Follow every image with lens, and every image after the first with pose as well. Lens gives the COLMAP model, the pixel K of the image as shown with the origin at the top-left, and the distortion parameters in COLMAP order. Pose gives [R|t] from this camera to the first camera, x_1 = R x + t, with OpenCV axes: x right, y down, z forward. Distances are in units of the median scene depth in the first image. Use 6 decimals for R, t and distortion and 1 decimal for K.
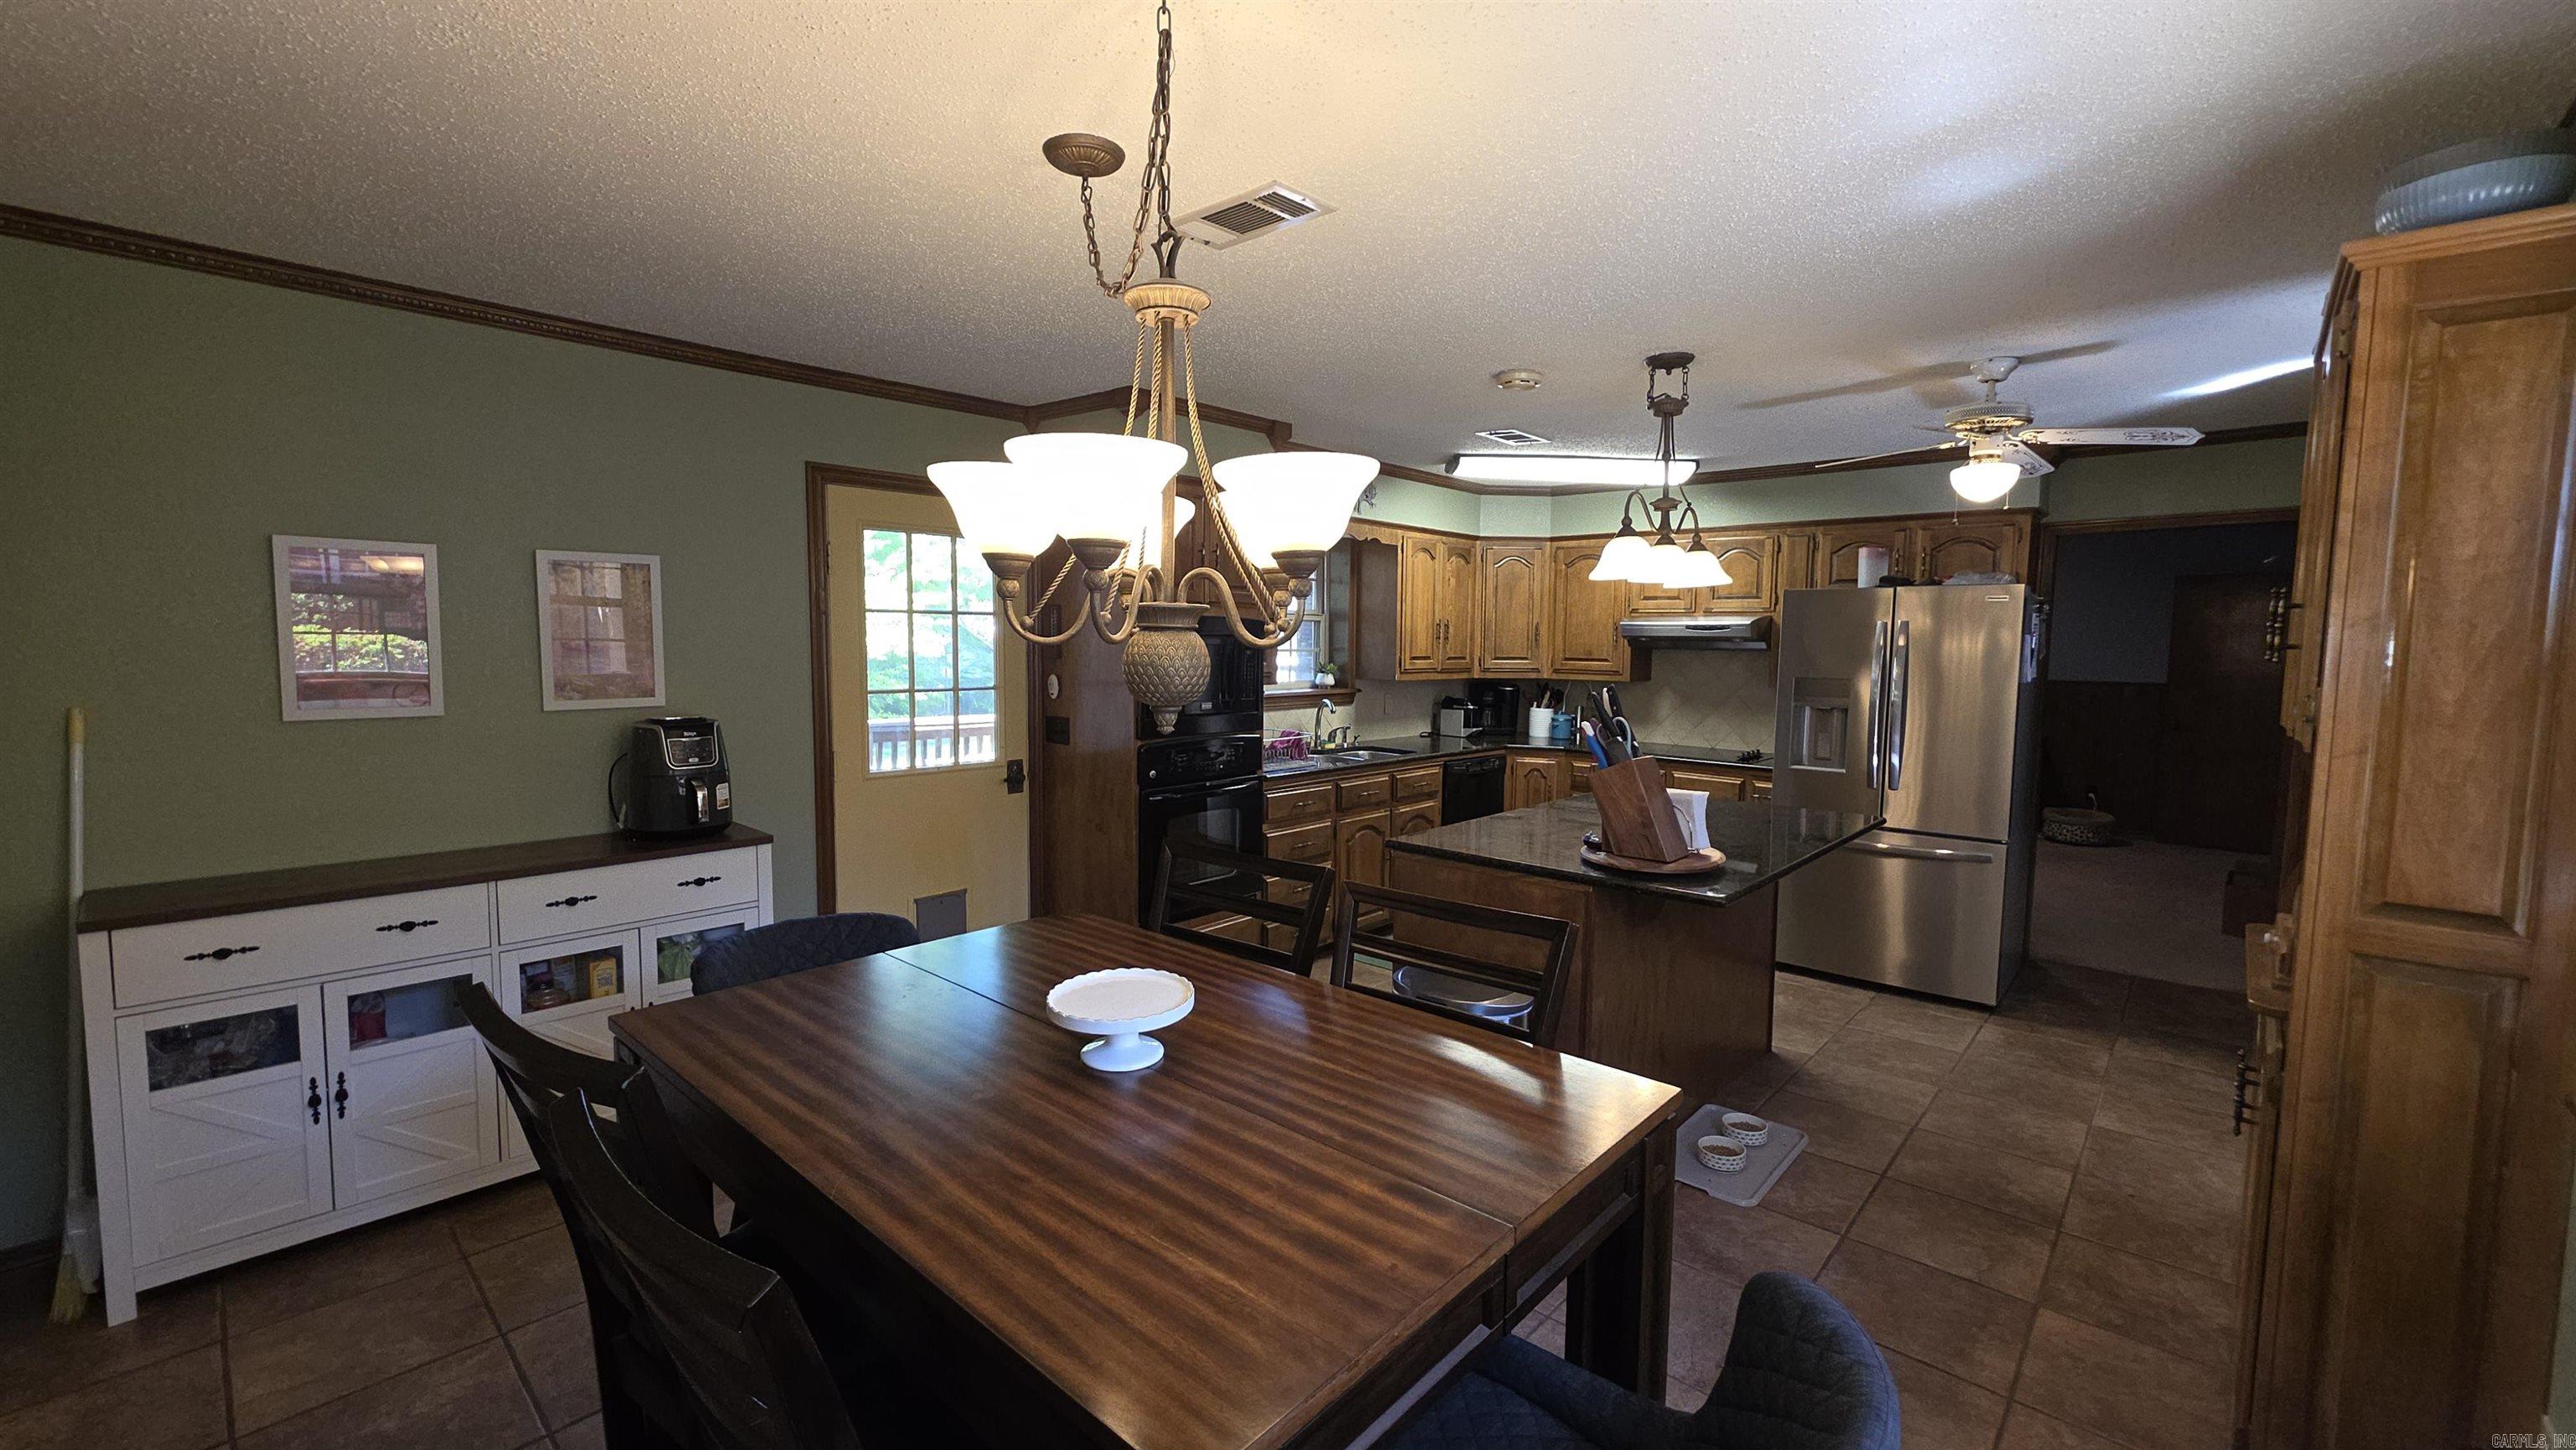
lens RADIAL K [[1013.0, 0, 1297.9], [0, 1013.0, 719.3], [0, 0, 1]] dist [0.001278, 0.000431]
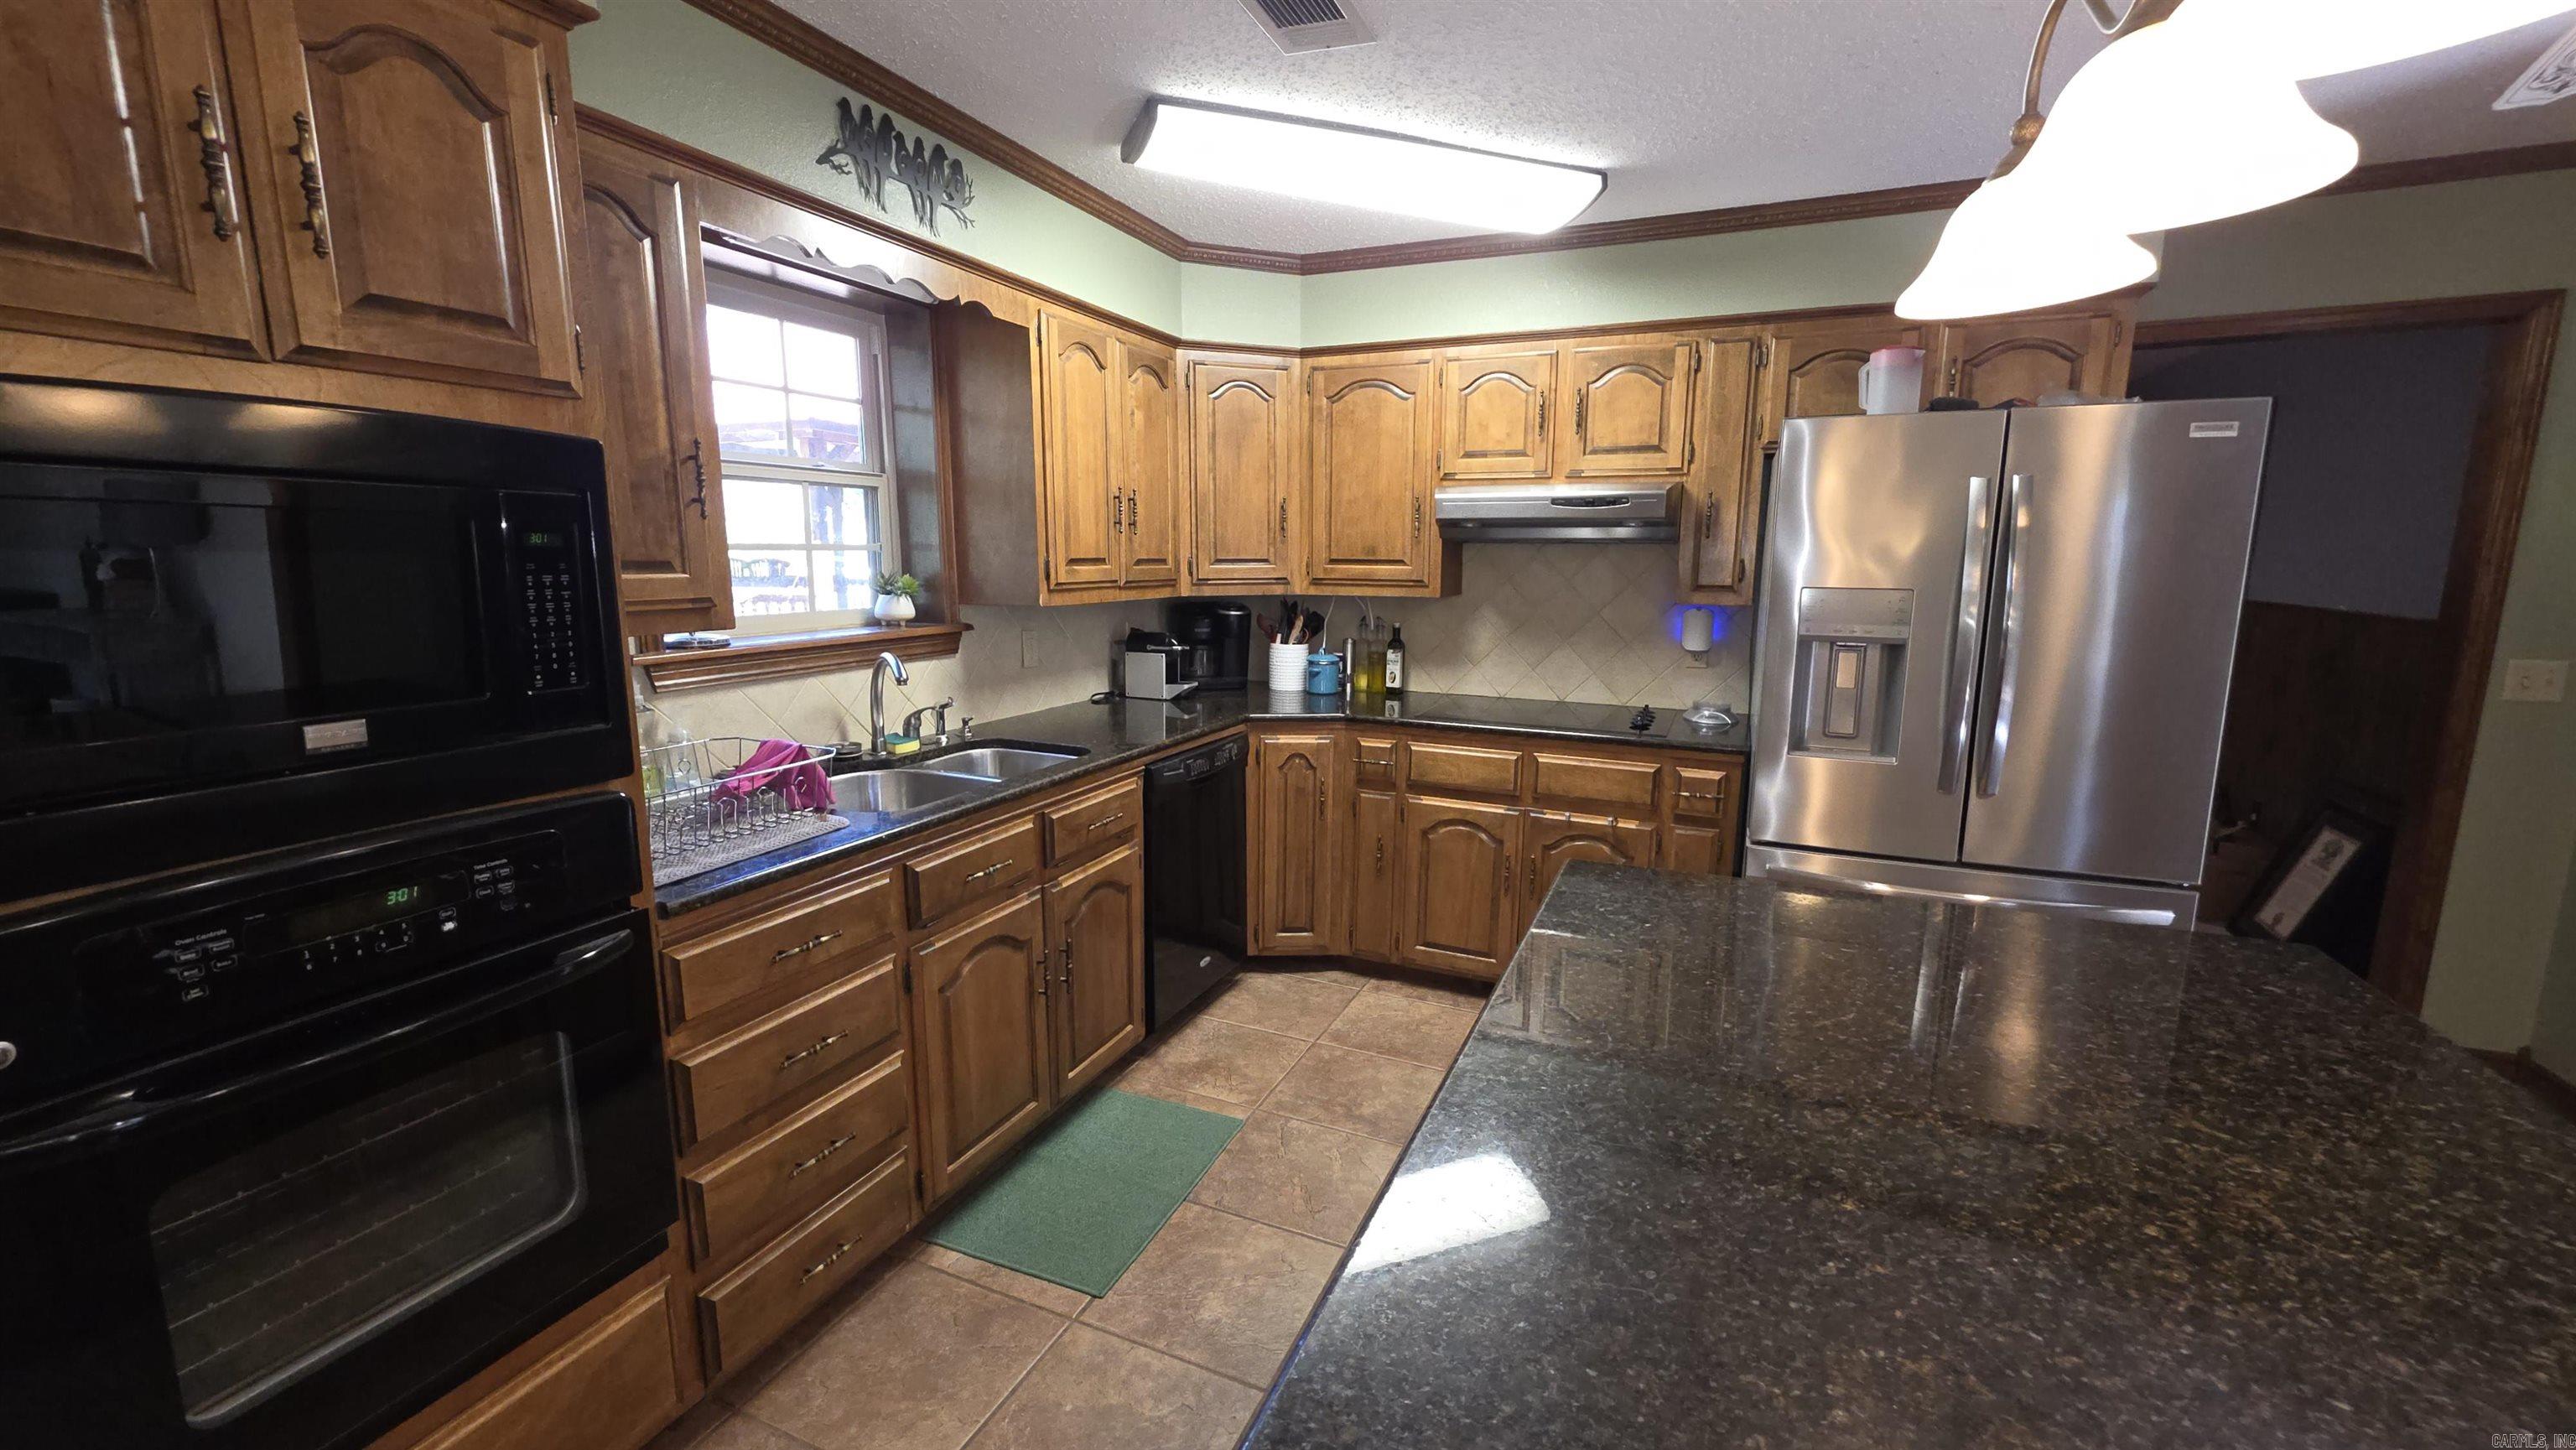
lens RADIAL K [[1013.0, 0, 1285.4], [0, 1013.0, 719.3], [0, 0, 1]] dist [0.001278, 0.000431]
pose [[0.947839, -0.059947, 0.313062, 0.050510], [0.032594, 0.995235, 0.091891, -0.024395], [-0.317079, -0.076893, 0.945277, 0.473671]]
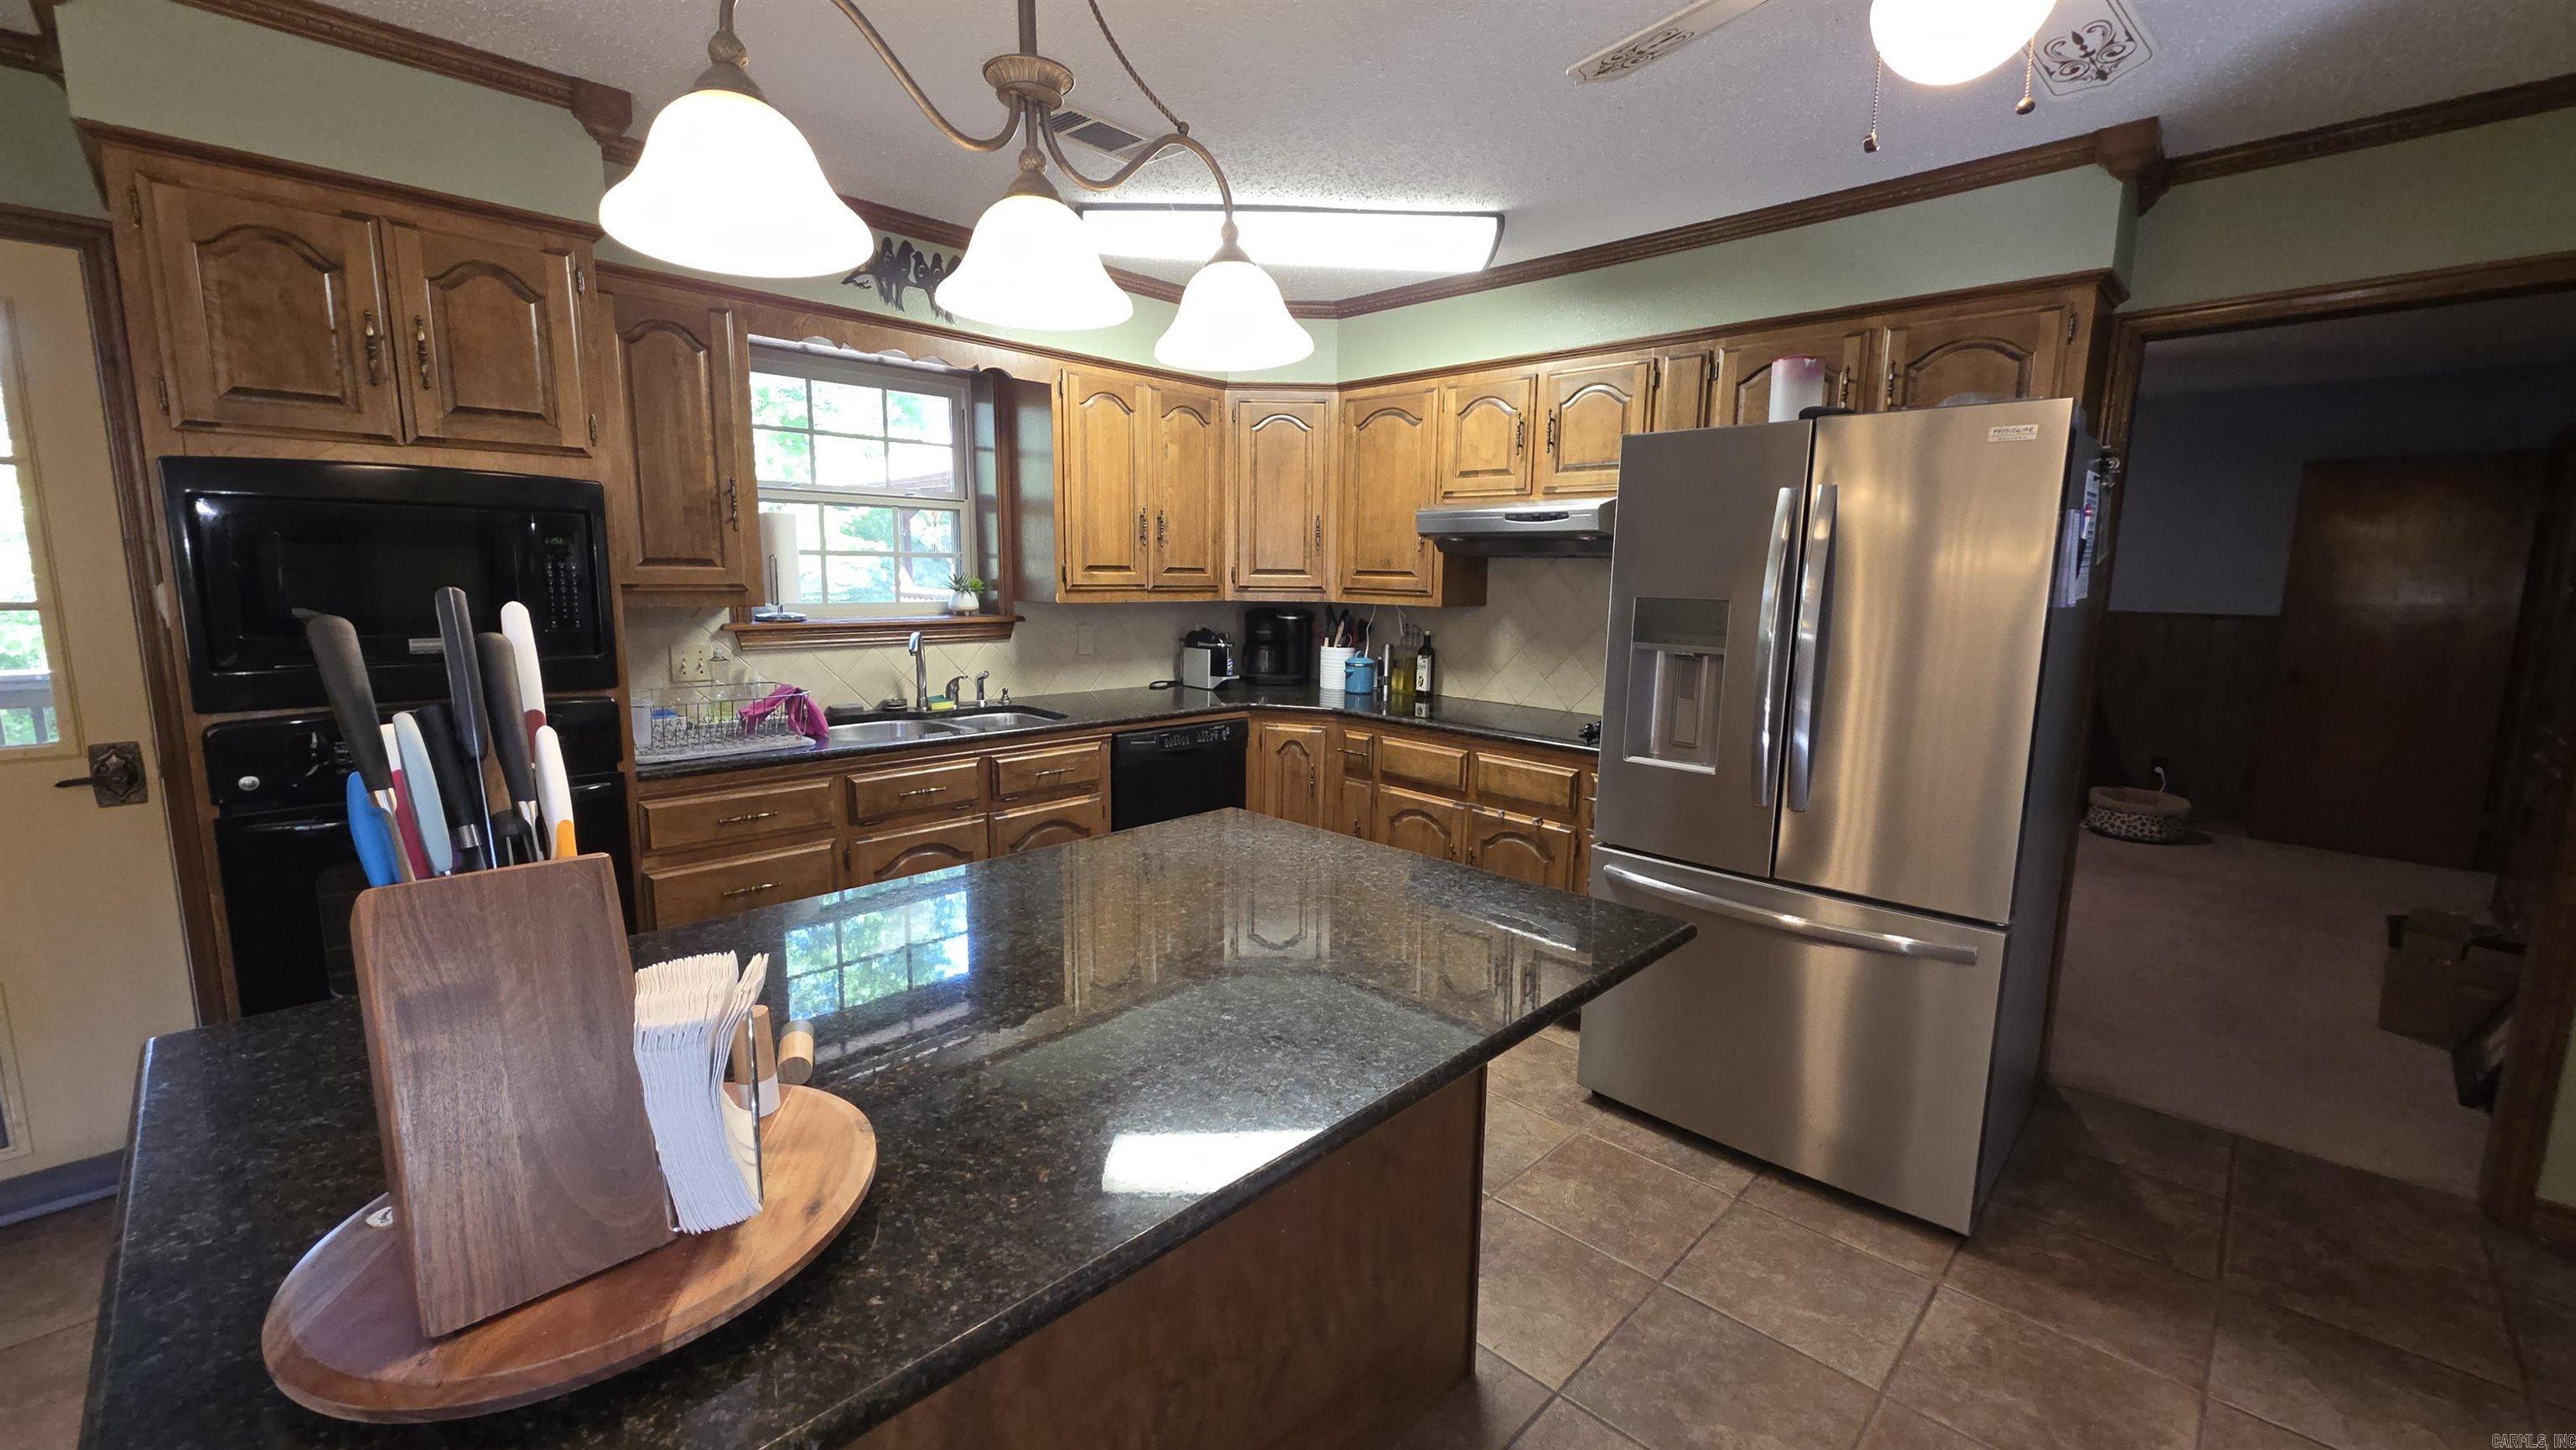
lens RADIAL K [[1013.0, 0, 1296.4], [0, 1013.0, 719.3], [0, 0, 1]] dist [0.001278, 0.000431]
pose [[0.999410, 0.008304, -0.033338, 0.266151], [-0.006061, 0.997746, 0.066836, -0.008568], [0.033818, -0.066595, 0.997207, 0.361997]]
